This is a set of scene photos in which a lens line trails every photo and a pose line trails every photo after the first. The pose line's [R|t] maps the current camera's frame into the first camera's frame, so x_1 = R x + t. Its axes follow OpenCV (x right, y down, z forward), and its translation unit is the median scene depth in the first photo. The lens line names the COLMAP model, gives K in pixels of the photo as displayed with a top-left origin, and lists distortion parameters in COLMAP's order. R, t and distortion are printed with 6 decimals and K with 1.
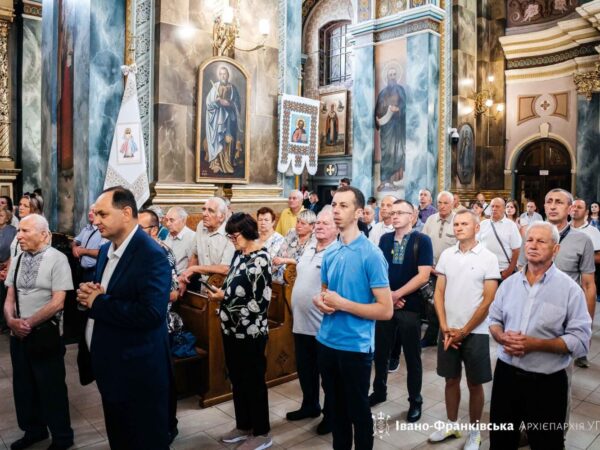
lens RADIAL K [[489.1, 0, 300.0], [0, 489.1, 225.0], [0, 0, 1]] dist [-0.108722, 0.004878]
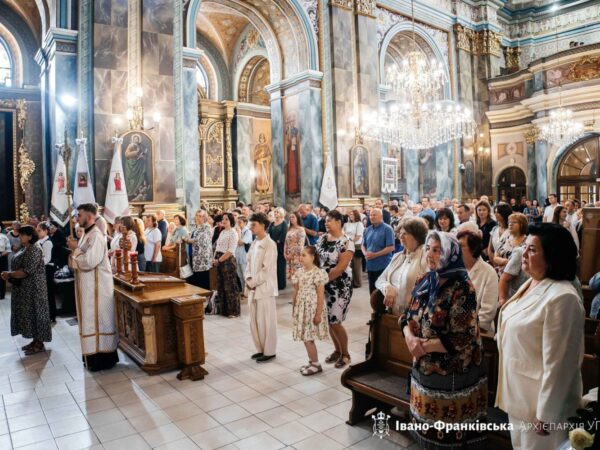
lens RADIAL K [[468.5, 0, 300.0], [0, 468.5, 225.0], [0, 0, 1]] dist [-0.169641, 0.052042]
pose [[0.996653, -0.036086, -0.073348, -0.180900], [0.034220, 0.999062, -0.026549, 0.060328], [0.074237, 0.023950, 0.996953, -0.793905]]
